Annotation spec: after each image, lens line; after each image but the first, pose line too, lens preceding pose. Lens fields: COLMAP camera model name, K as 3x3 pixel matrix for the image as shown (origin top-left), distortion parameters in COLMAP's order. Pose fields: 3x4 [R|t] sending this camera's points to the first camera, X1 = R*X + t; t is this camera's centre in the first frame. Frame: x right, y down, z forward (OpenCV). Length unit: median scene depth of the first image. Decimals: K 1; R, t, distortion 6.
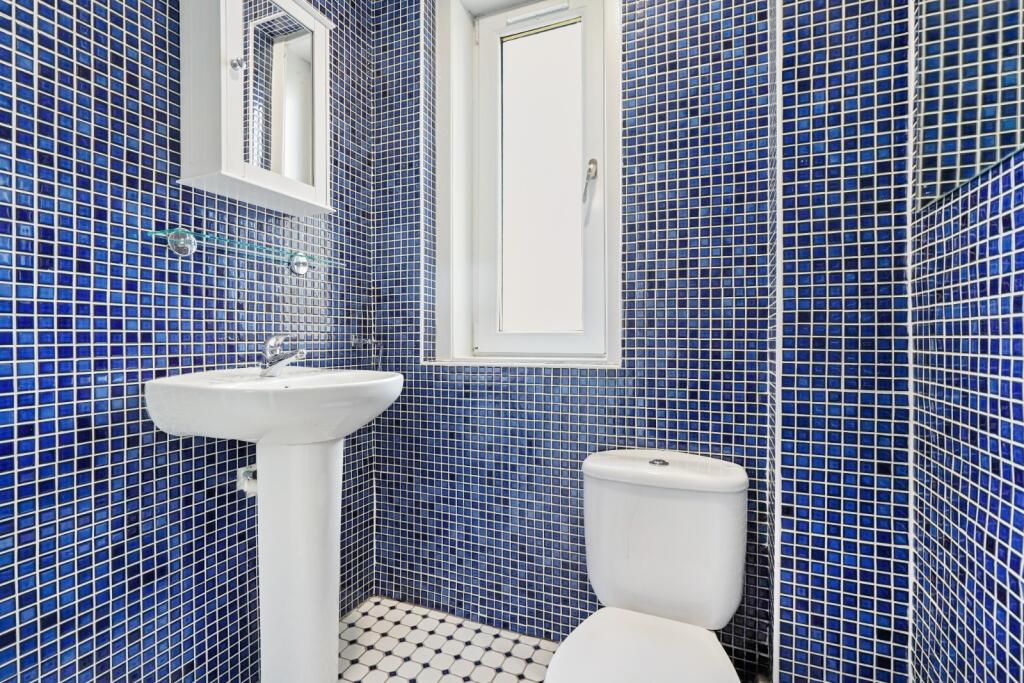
lens RADIAL K [[474.6, 0, 495.0], [0, 474.6, 346.1], [0, 0, 1]] dist [-0.000413, 0.000645]
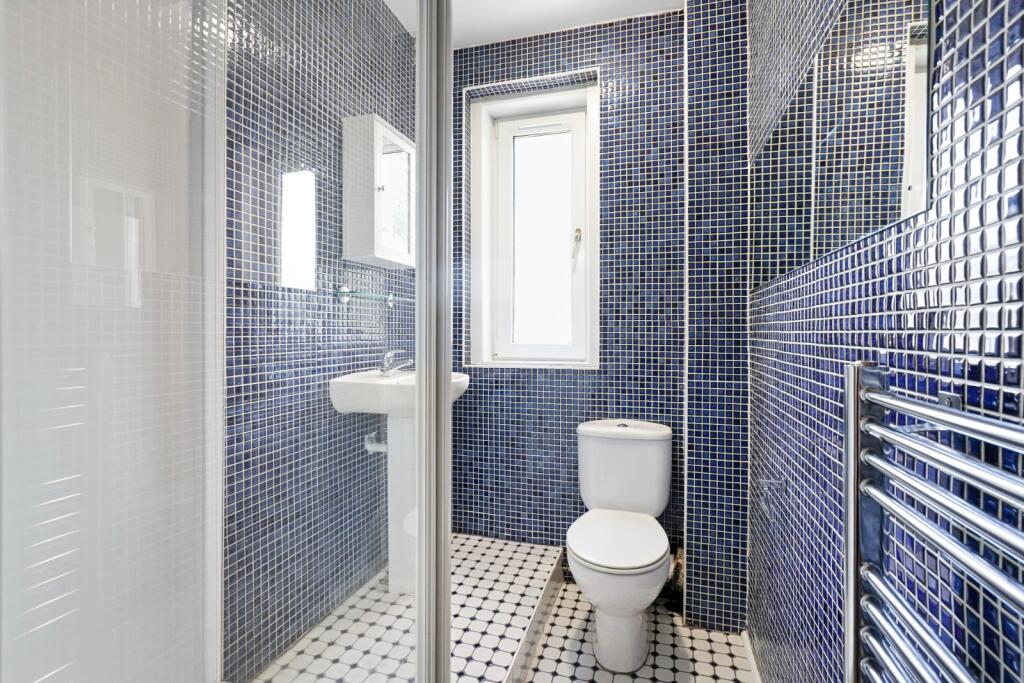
lens RADIAL K [[471.9, 0, 520.5], [0, 471.9, 339.5], [0, 0, 1]] dist [0.001010, 0.000844]
pose [[0.989751, 0.002044, 0.142792, -0.234415], [-0.001365, 0.999987, -0.004849, -0.047155], [-0.142800, 0.004604, 0.989741, -0.562087]]
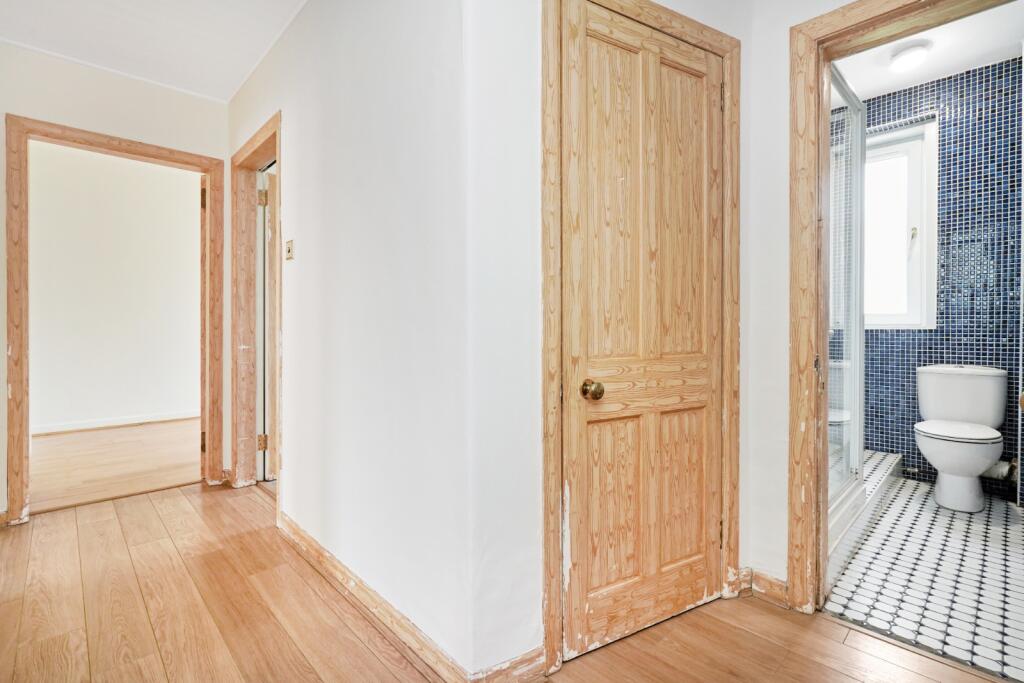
lens RADIAL K [[471.9, 0, 520.5], [0, 471.9, 339.5], [0, 0, 1]] dist [0.001010, 0.000844]
pose [[0.934141, 0.006325, -0.356849, -0.802194], [-0.005977, 0.999980, 0.002079, 0.109102], [0.356855, 0.000191, 0.934160, -1.853222]]
